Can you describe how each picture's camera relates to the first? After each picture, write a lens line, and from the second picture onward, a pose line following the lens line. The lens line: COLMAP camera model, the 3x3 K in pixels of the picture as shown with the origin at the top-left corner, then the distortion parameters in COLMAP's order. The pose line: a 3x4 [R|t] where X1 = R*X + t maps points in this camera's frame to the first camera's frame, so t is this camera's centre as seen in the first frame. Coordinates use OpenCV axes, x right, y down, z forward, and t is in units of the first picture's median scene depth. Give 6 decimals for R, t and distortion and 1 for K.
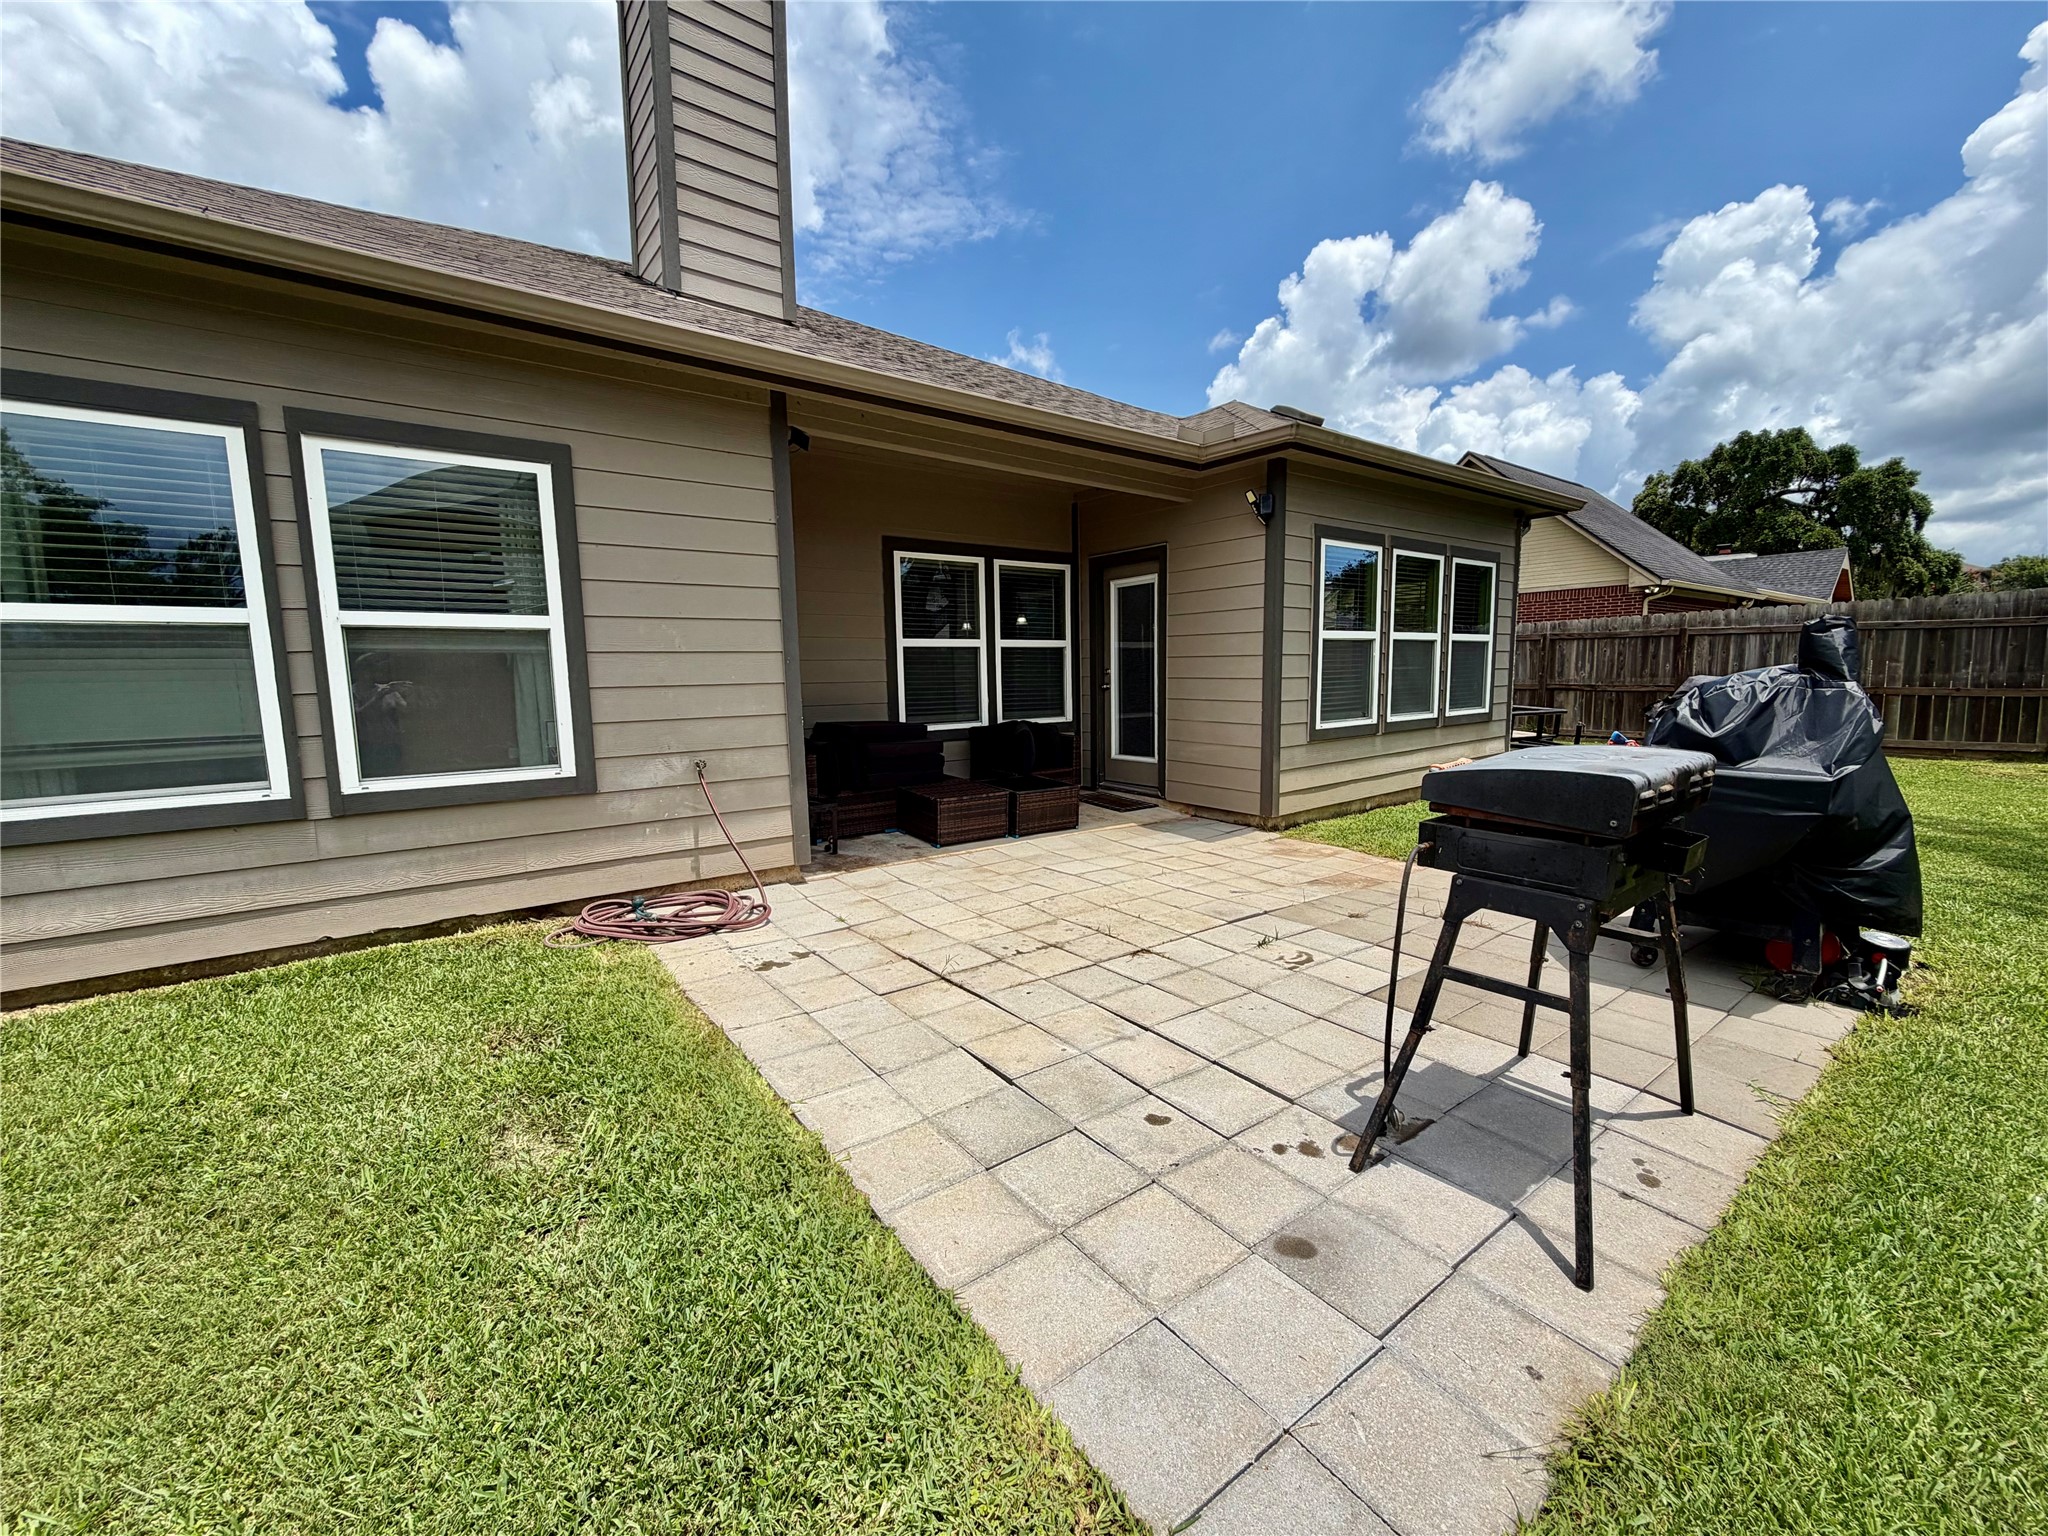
lens RADIAL K [[815.4, 0, 1020.4], [0, 815.4, 757.8], [0, 0, 1]] dist [0.001806, -0.000138]
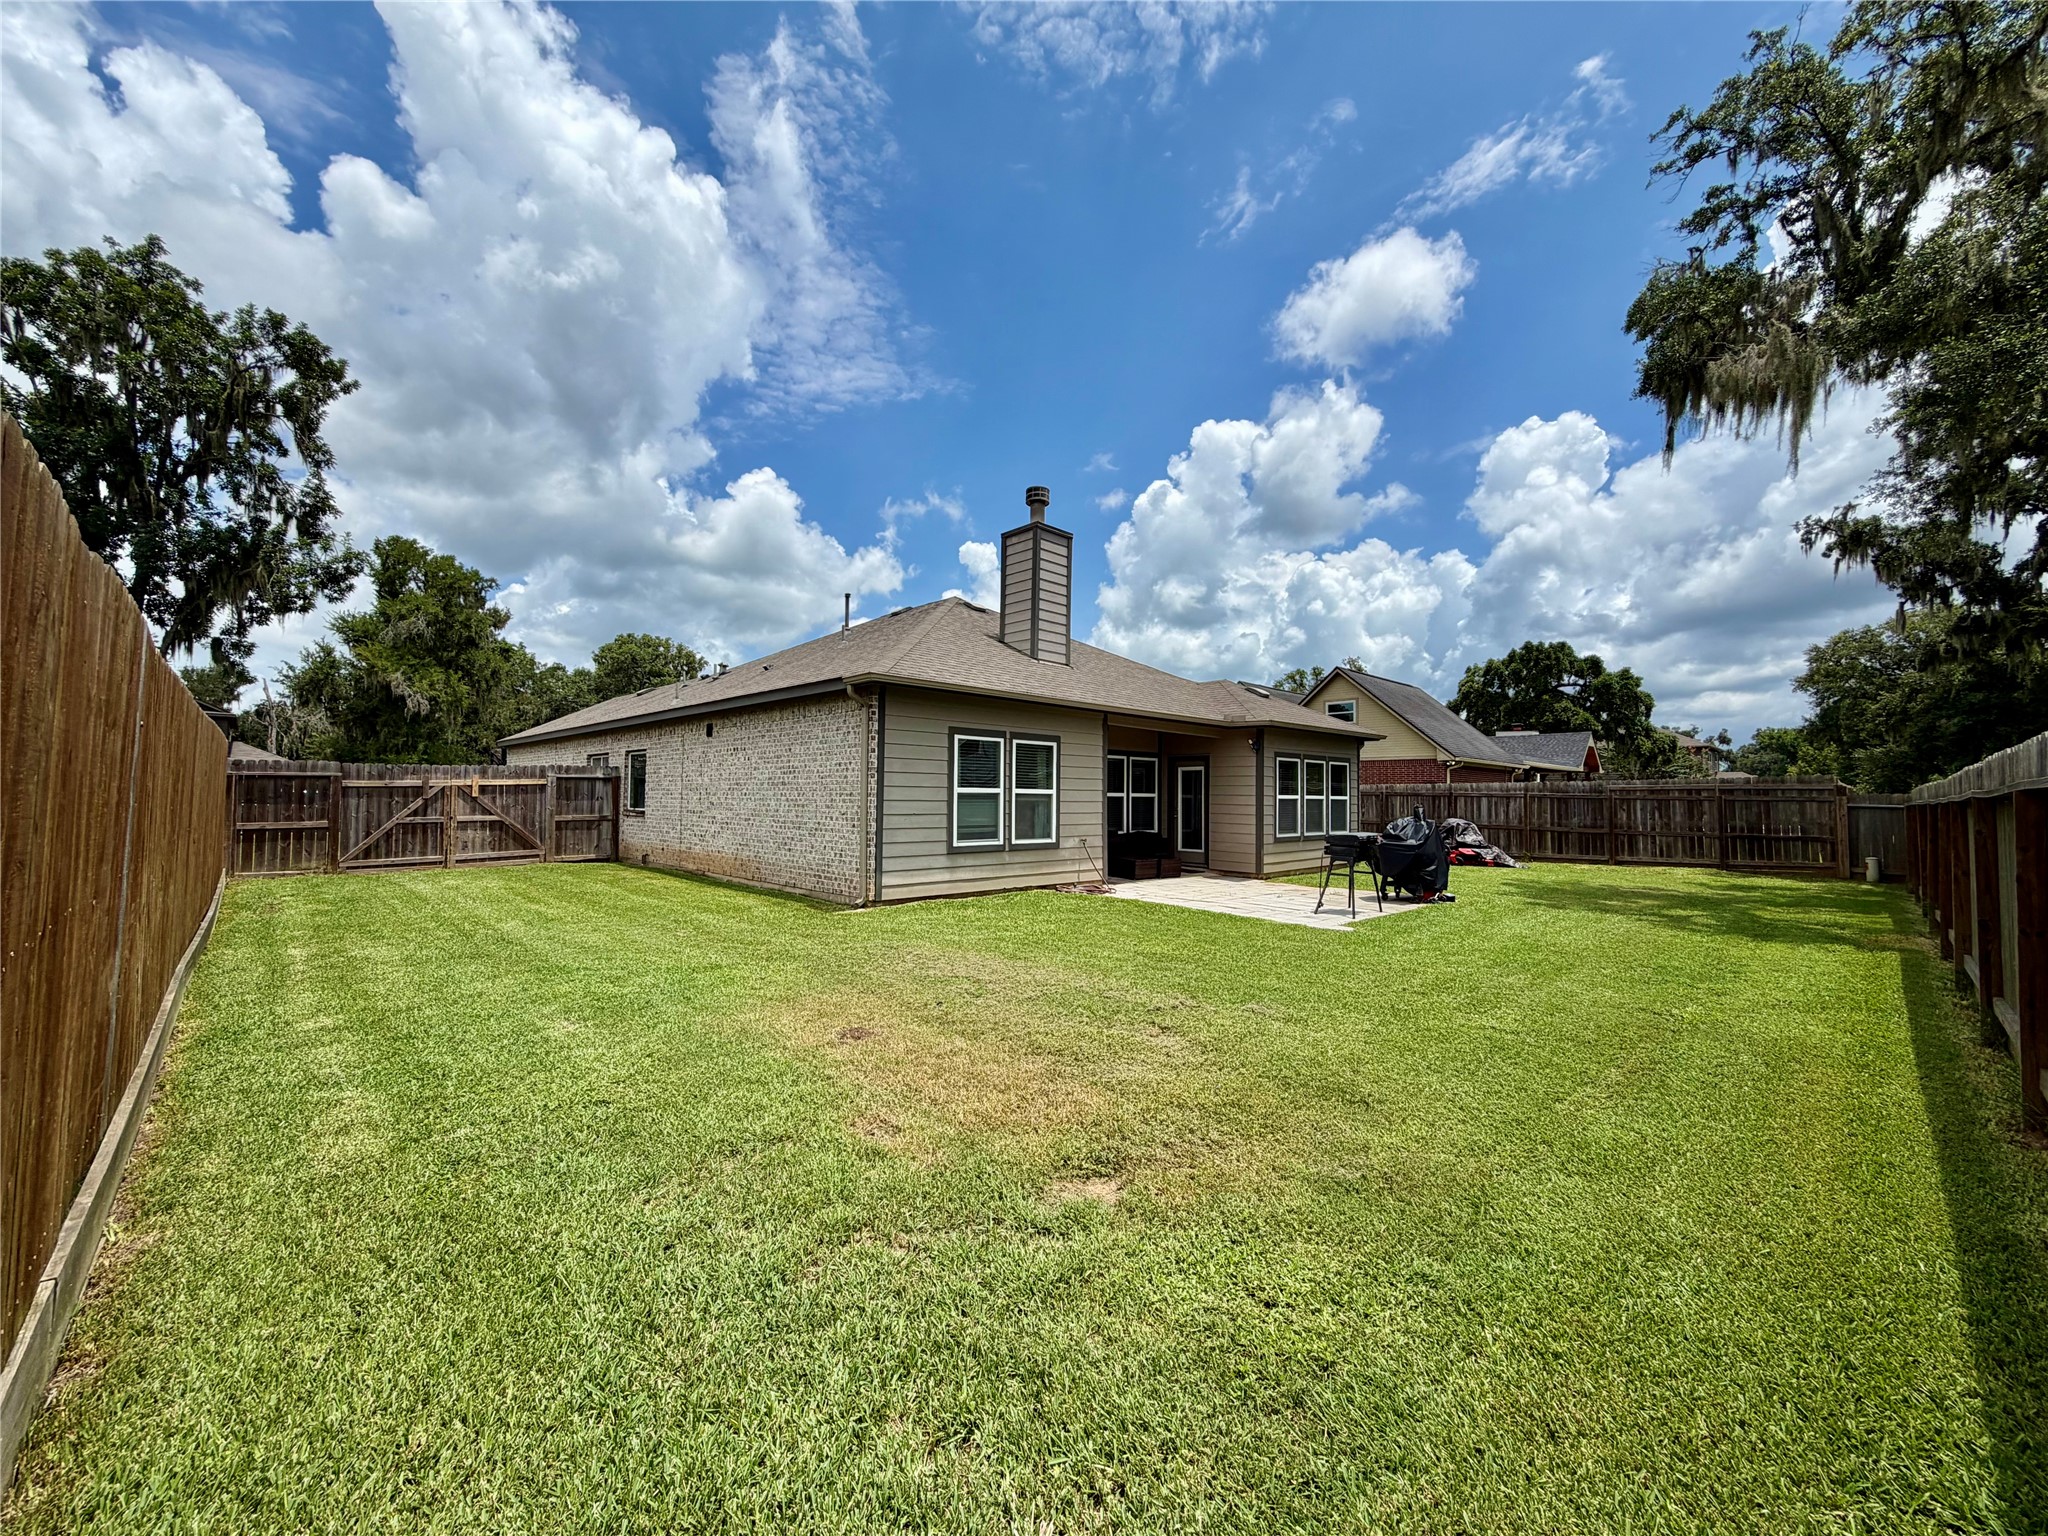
lens RADIAL K [[815.4, 0, 1028.2], [0, 815.4, 764.9], [0, 0, 1]] dist [0.001806, -0.000138]
pose [[0.991551, 0.034554, 0.125033, -0.201234], [-0.015987, 0.989074, -0.146552, 0.035477], [-0.128731, 0.143315, 0.981269, -0.384998]]
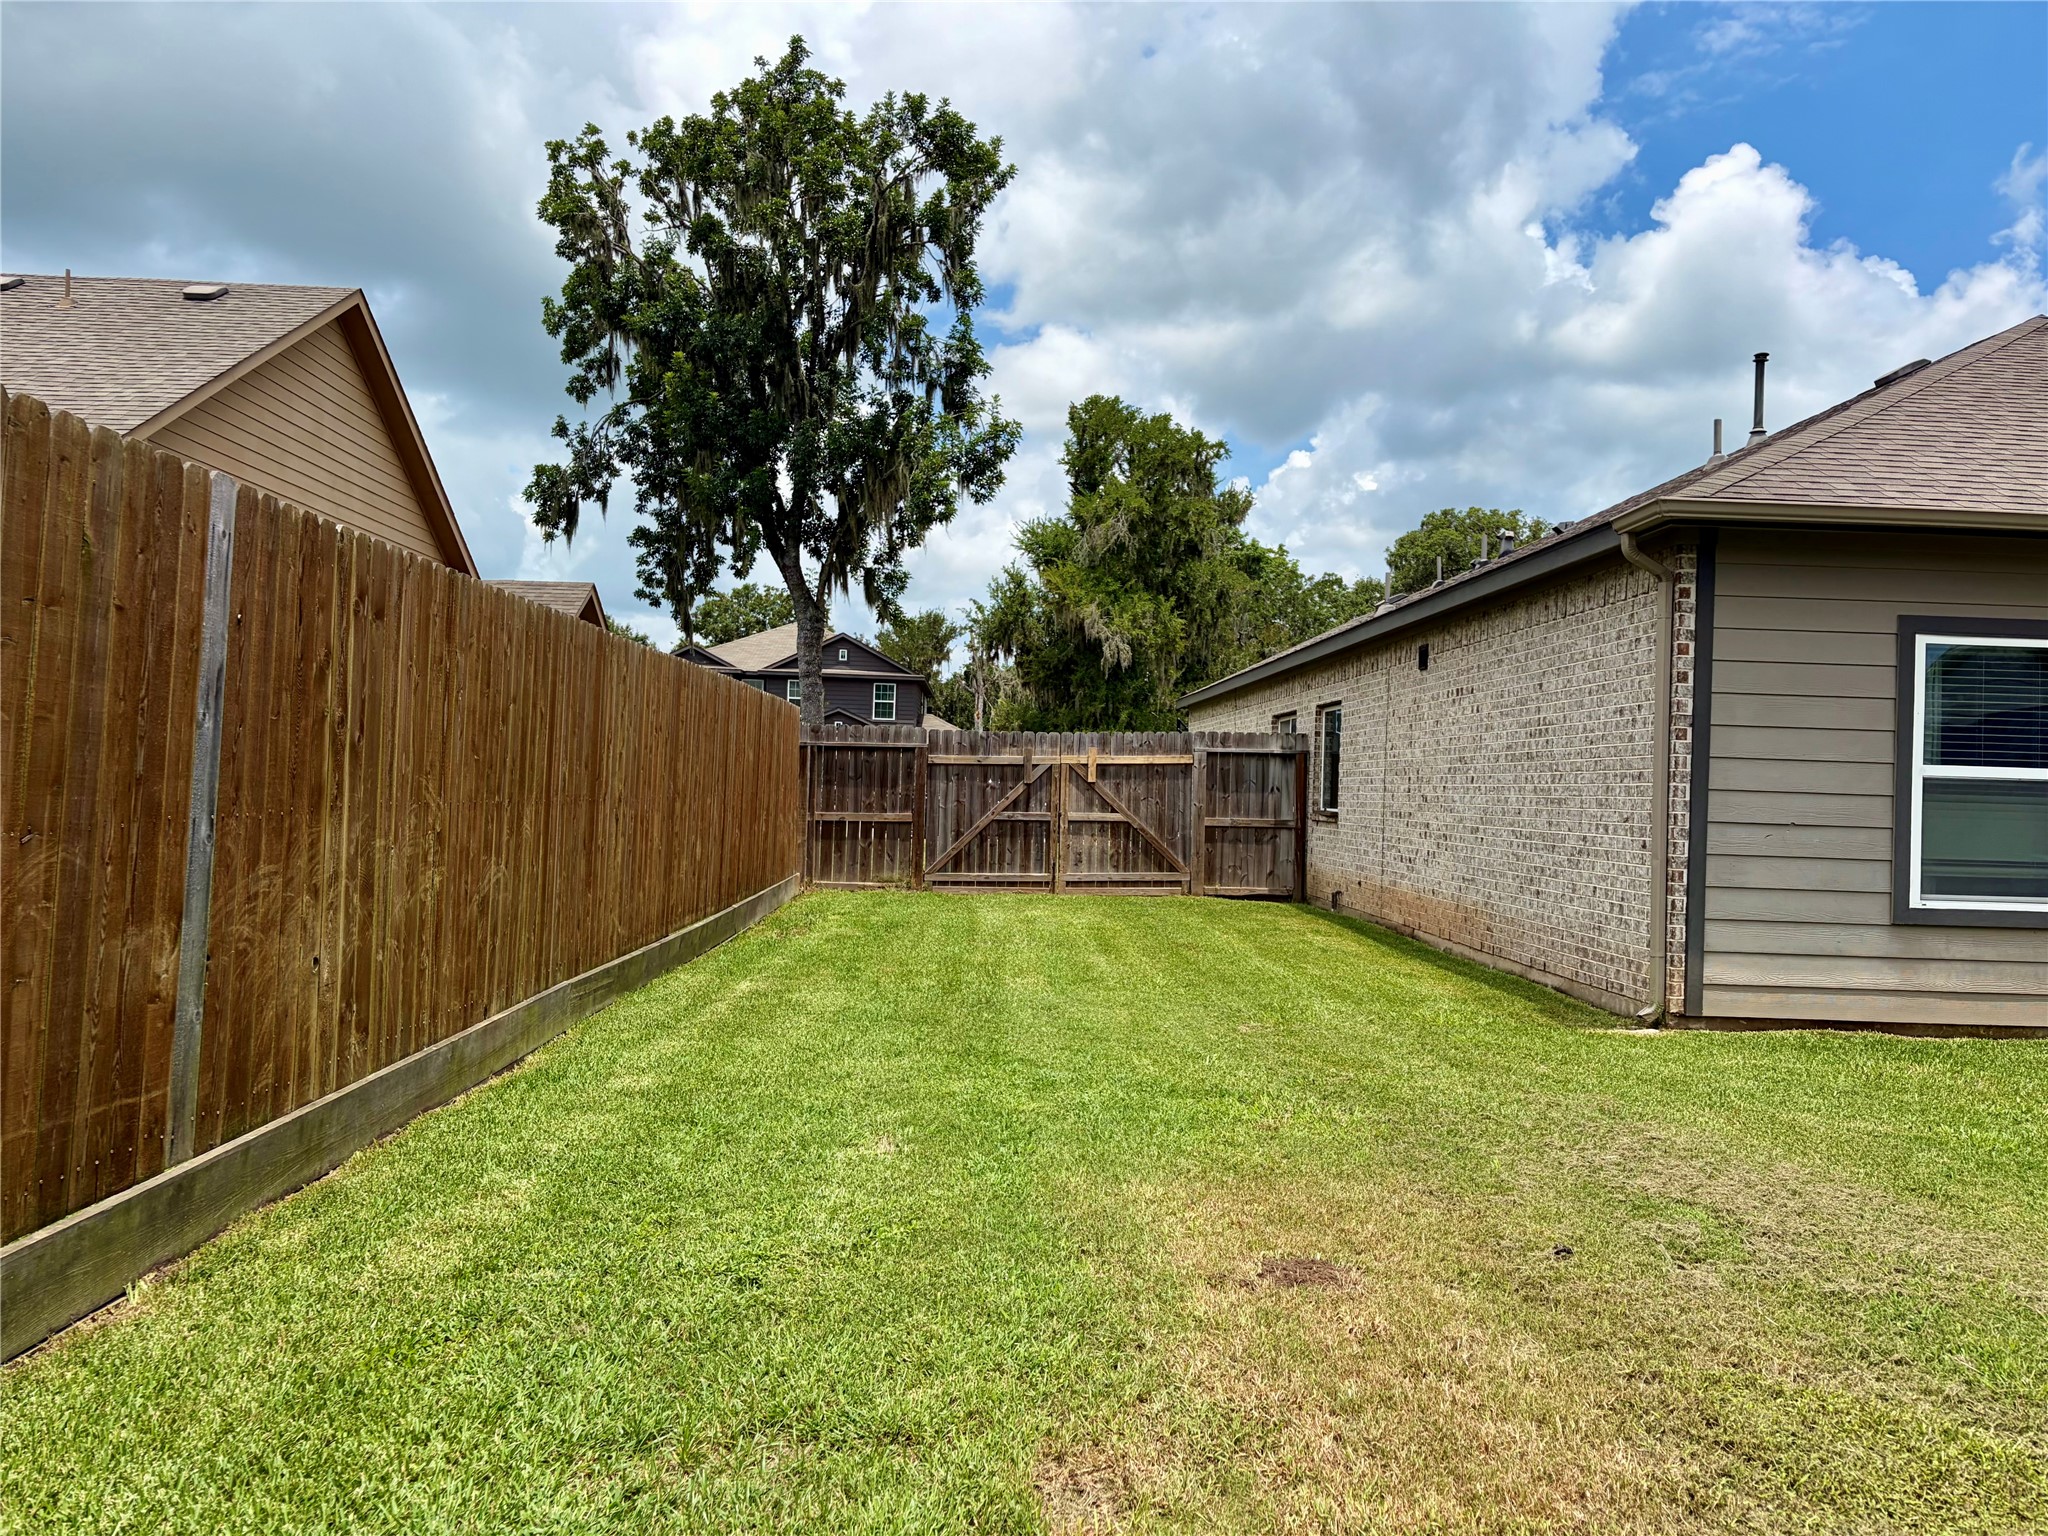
lens RADIAL K [[1550.3, 0, 1043.6], [0, 1550.3, 766.5], [0, 0, 1]] dist [0.053445, -0.053198]
pose [[0.822183, 0.037743, -0.567971, -0.136426], [-0.107081, 0.990240, -0.089205, 0.035800], [0.559061, 0.134162, 0.818200, -0.328454]]
